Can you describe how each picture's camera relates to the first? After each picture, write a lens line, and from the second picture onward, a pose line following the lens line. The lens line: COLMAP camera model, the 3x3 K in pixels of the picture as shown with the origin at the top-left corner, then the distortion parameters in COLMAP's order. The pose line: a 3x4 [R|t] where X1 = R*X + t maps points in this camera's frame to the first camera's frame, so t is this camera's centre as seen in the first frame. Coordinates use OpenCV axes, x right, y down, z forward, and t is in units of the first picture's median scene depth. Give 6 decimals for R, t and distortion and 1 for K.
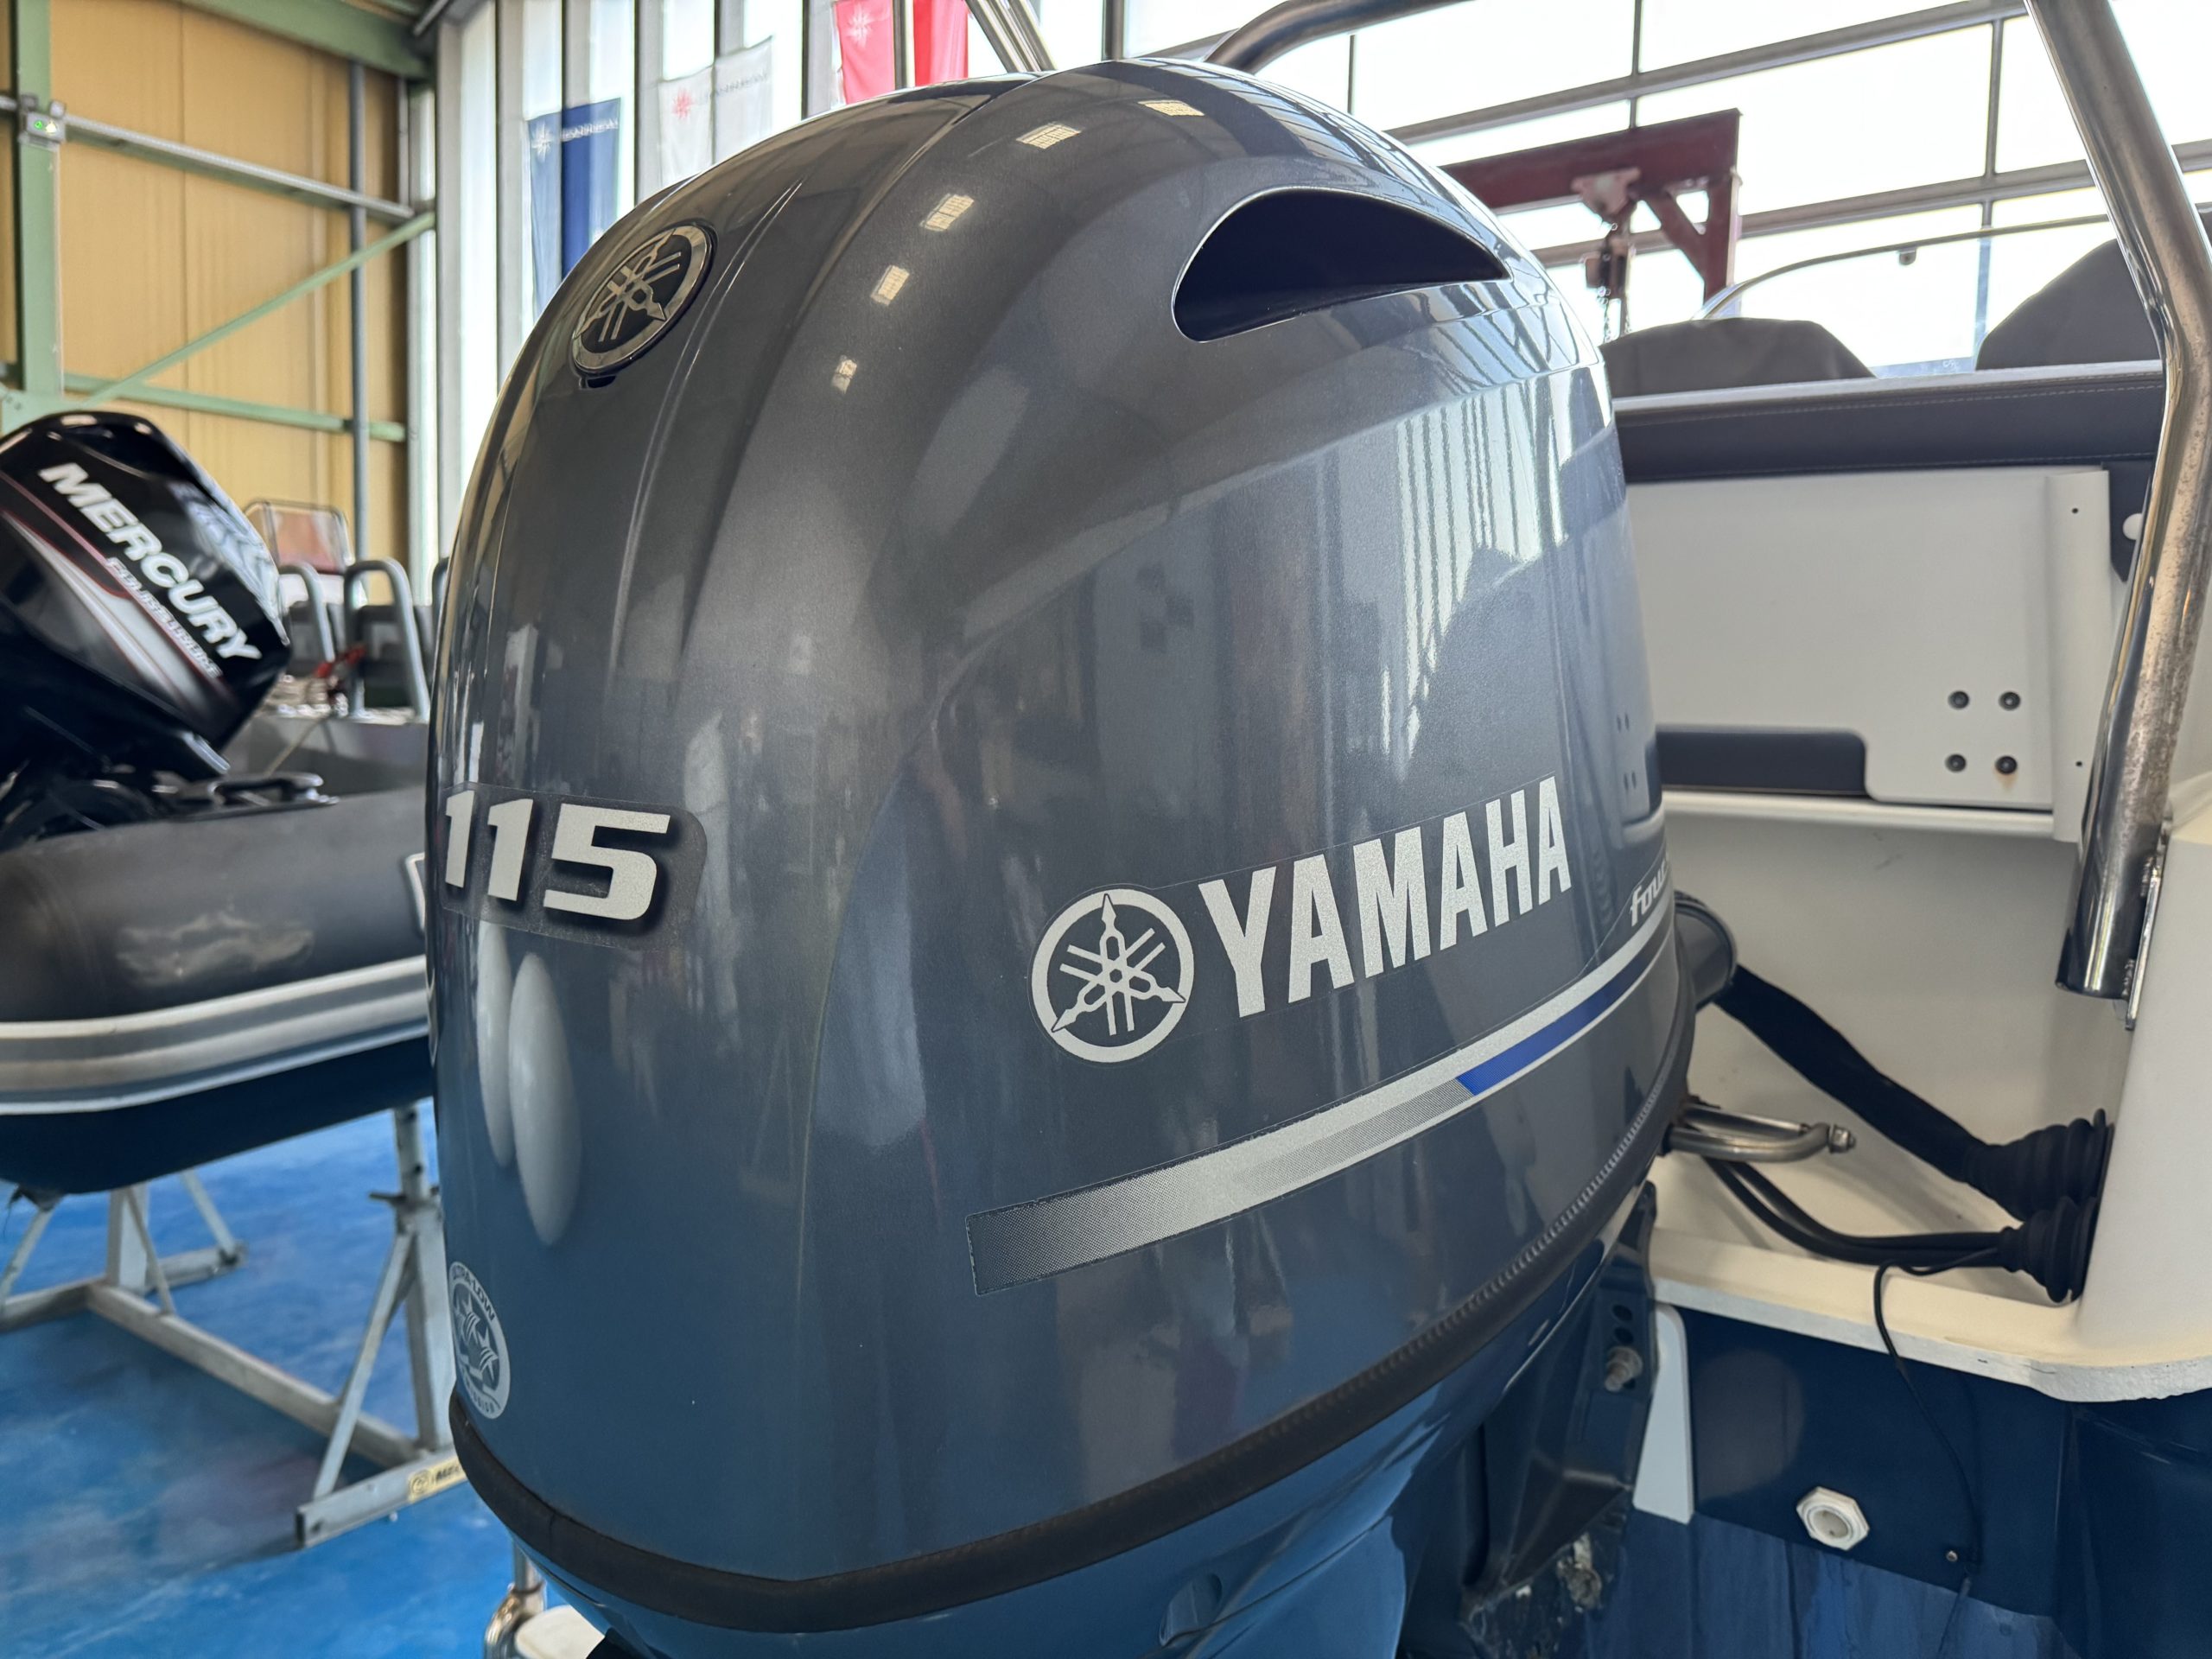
lens RADIAL K [[1577.1, 0, 1100.8], [0, 1577.1, 837.2], [0, 0, 1]] dist [0.041758, -0.037663]
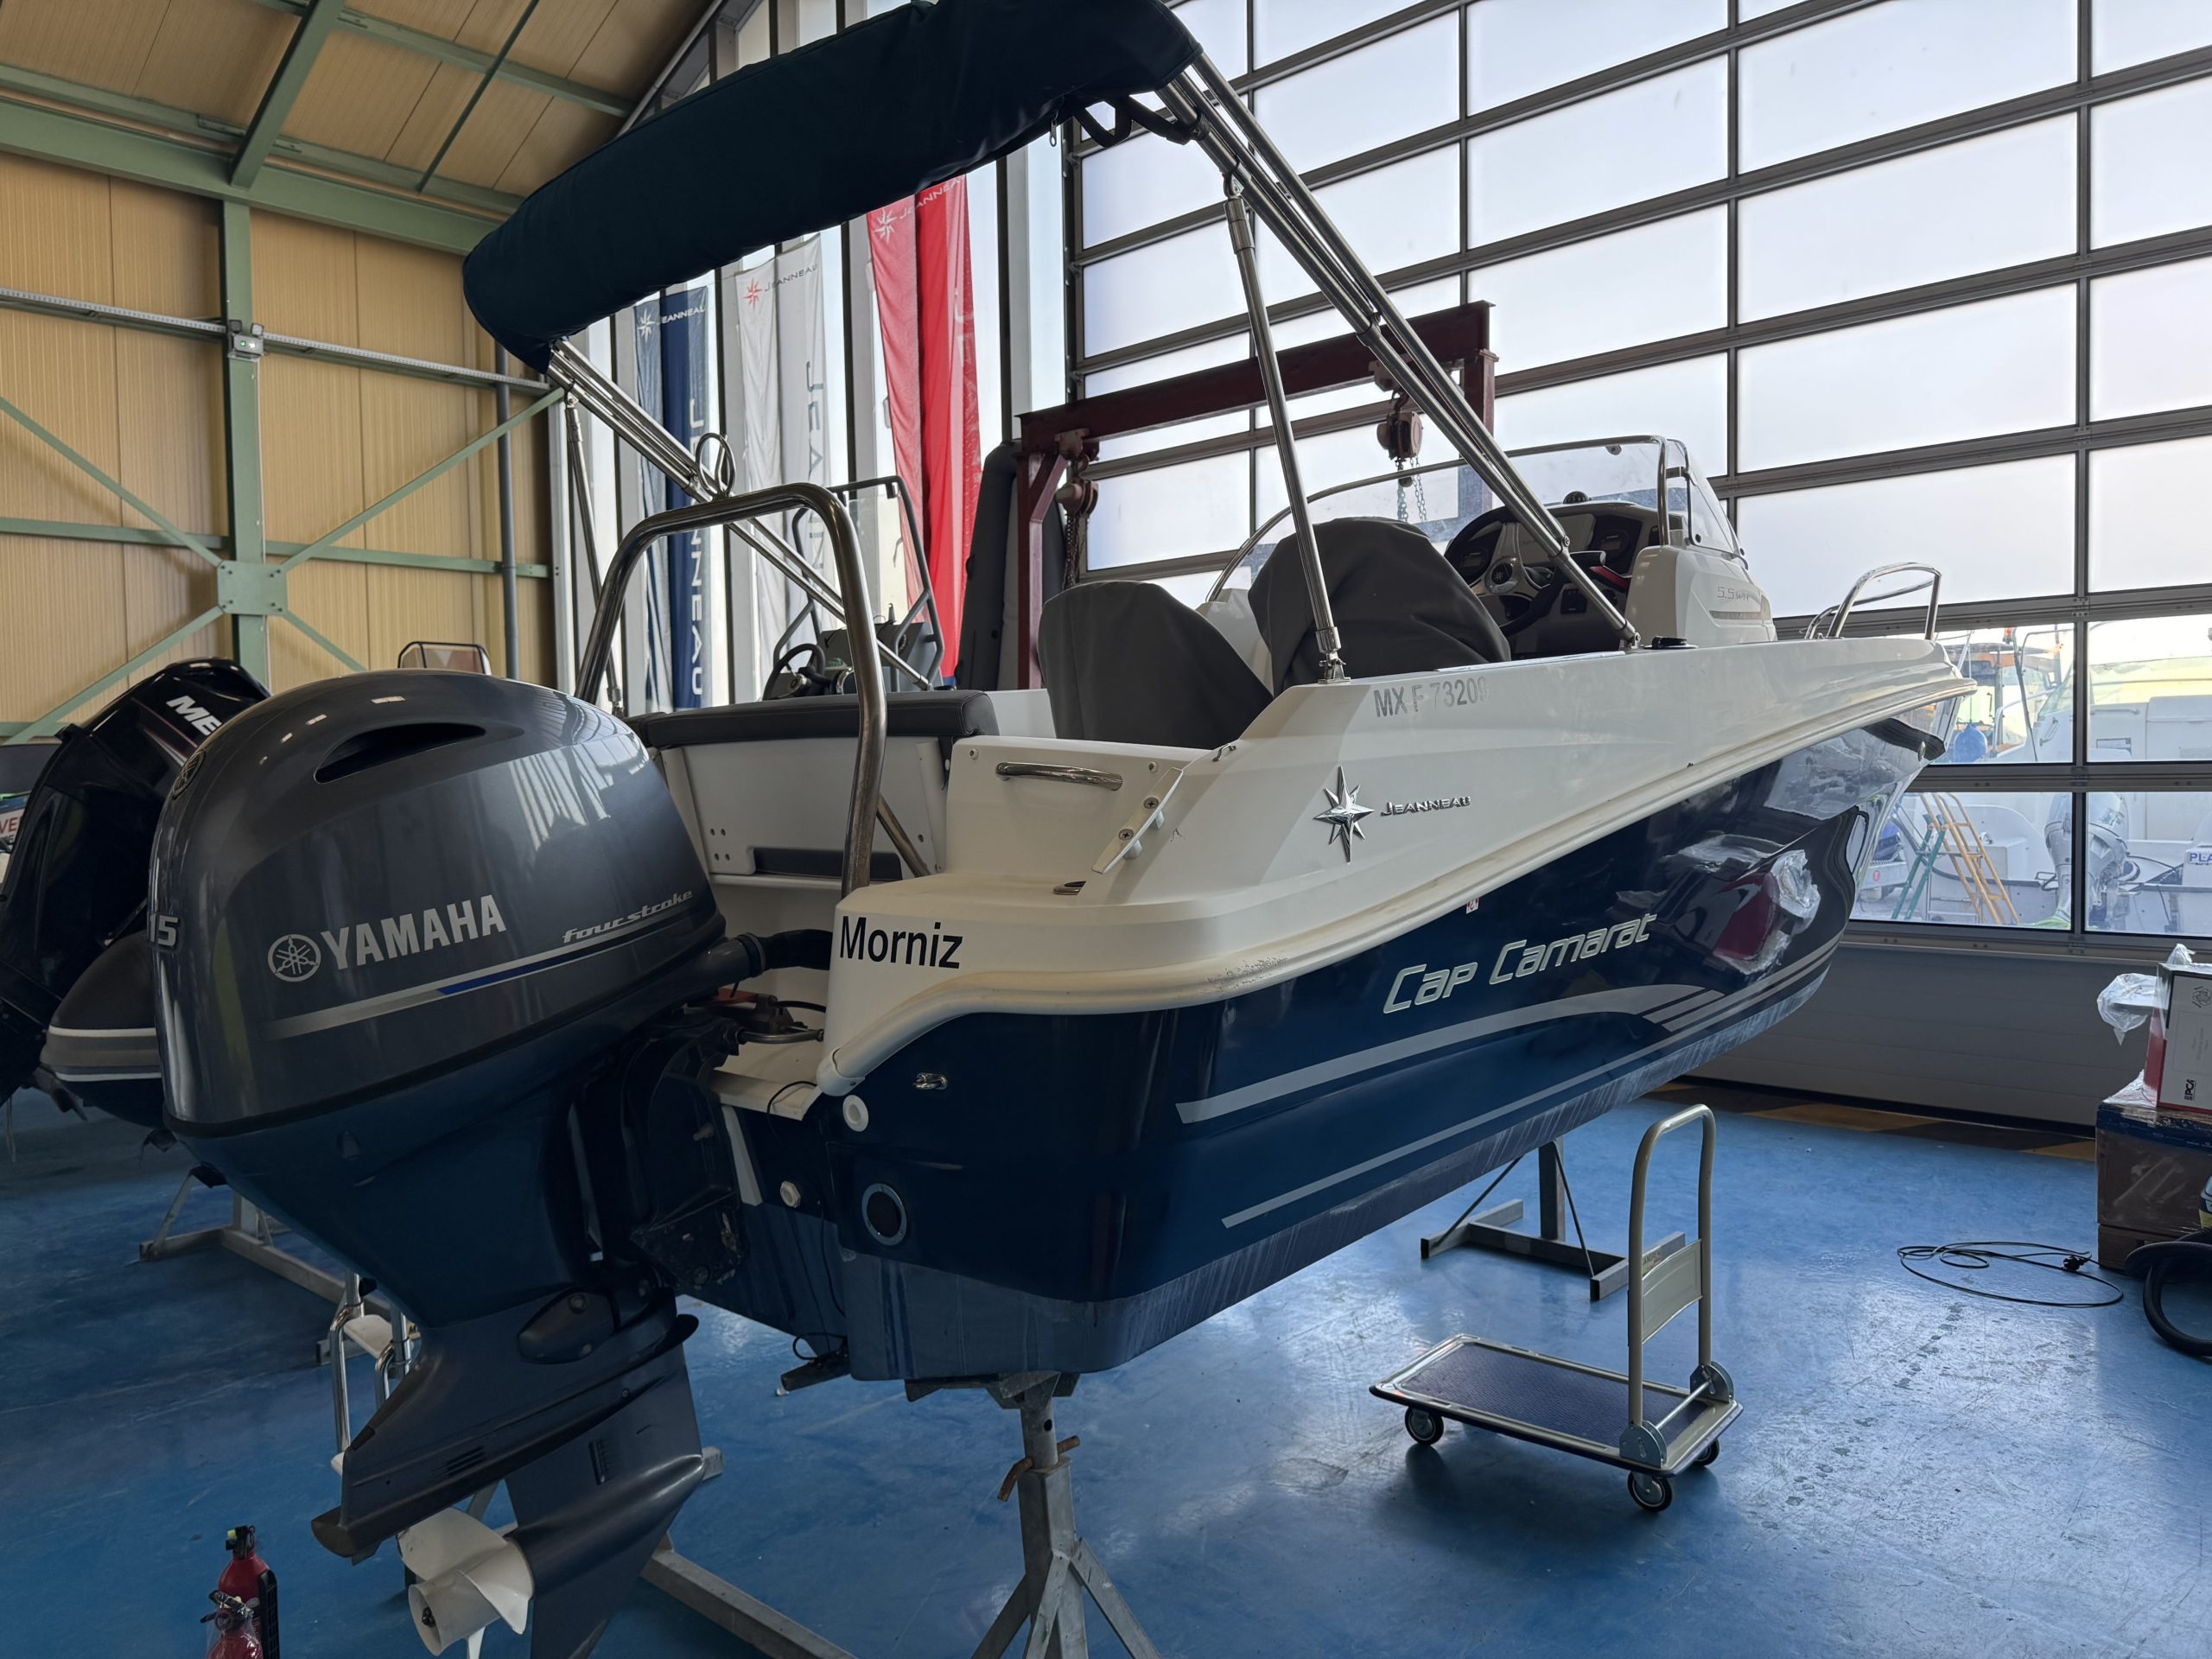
lens RADIAL K [[1577.1, 0, 1123.8], [0, 1577.1, 840.0], [0, 0, 1]] dist [0.041758, -0.037663]
pose [[0.993779, -0.035437, -0.105583, 0.364179], [0.031598, 0.998785, -0.037815, 0.002192], [0.106794, 0.034244, 0.993691, -0.389406]]
